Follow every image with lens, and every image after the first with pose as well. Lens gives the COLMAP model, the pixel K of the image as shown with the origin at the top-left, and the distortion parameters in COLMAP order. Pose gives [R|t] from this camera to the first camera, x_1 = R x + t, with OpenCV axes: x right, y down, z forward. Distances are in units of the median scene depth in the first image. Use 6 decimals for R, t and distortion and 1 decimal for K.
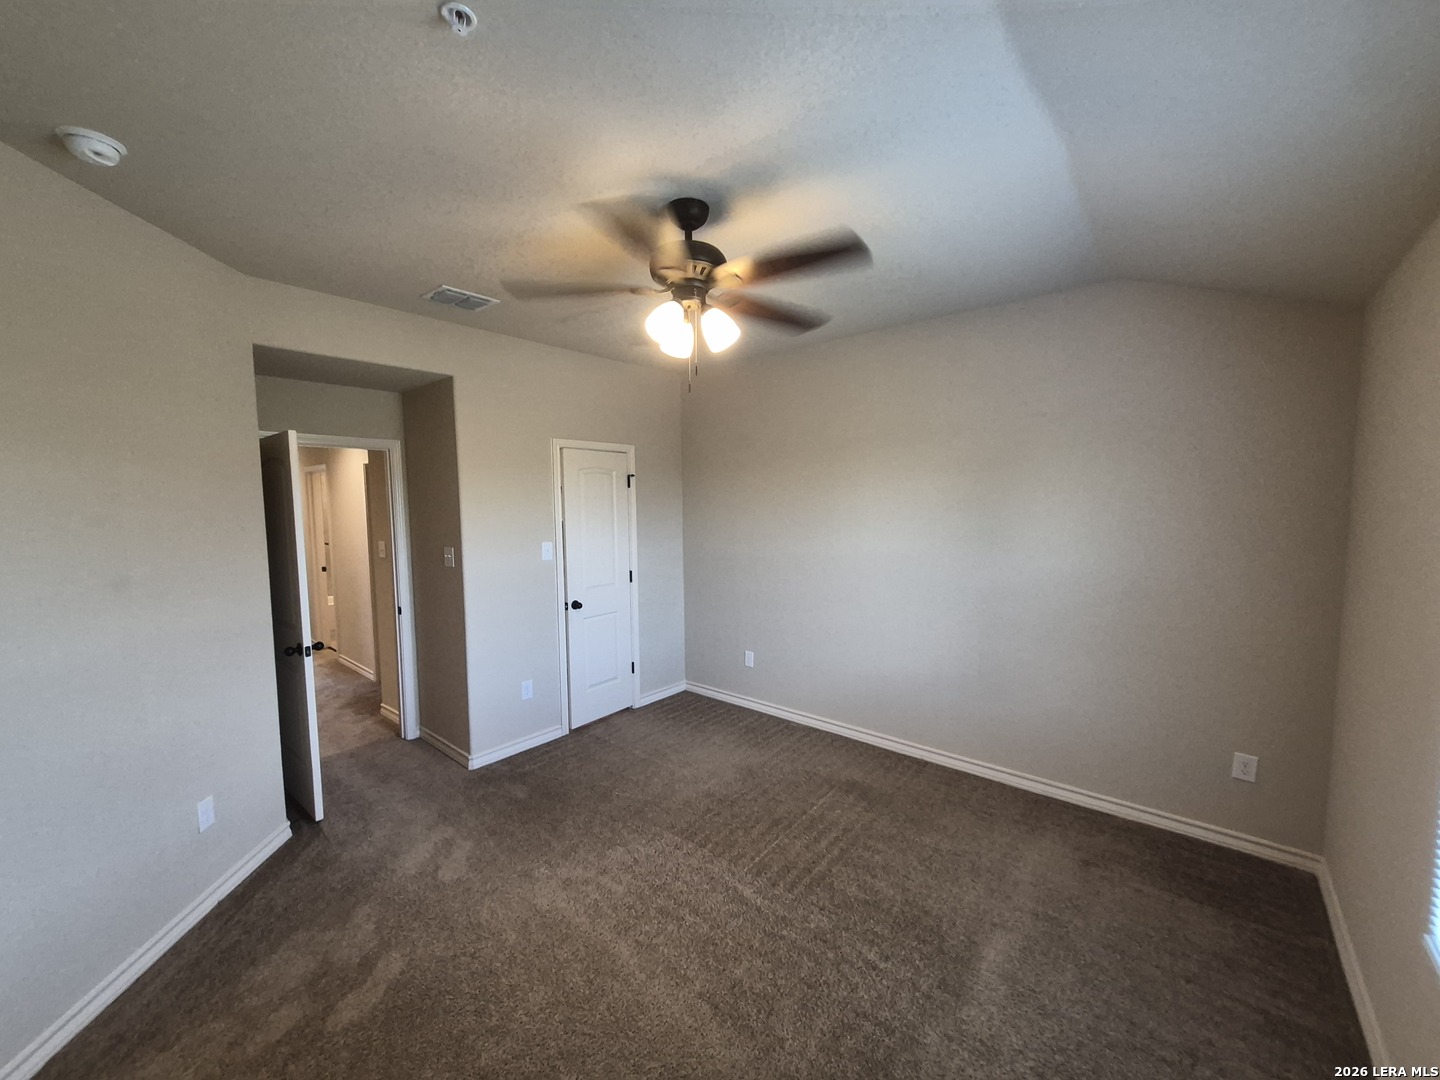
lens RADIAL K [[567.9, 0, 712.0], [0, 567.9, 546.0], [0, 0, 1]] dist [0.005632, 0.000449]
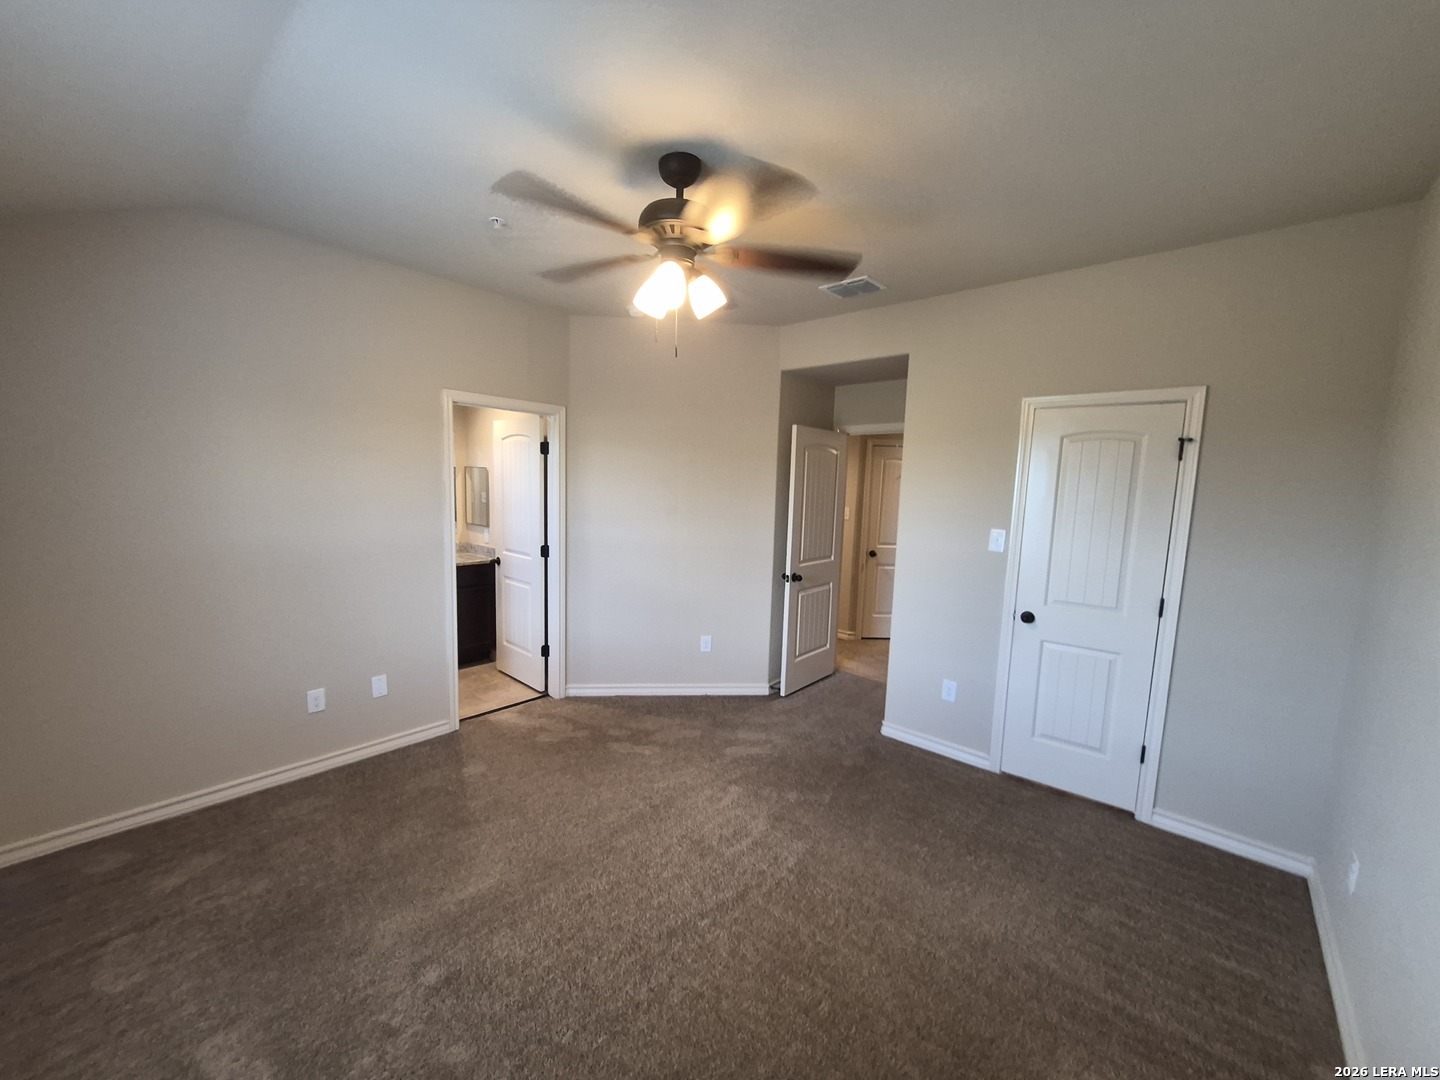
lens RADIAL K [[567.9, 0, 712.0], [0, 567.9, 546.0], [0, 0, 1]] dist [0.005632, 0.000449]
pose [[-0.018500, 0.119779, -0.992628, 0.525175], [-0.111742, 0.986331, 0.121101, -0.035537], [0.993565, 0.113159, -0.004863, 0.594854]]
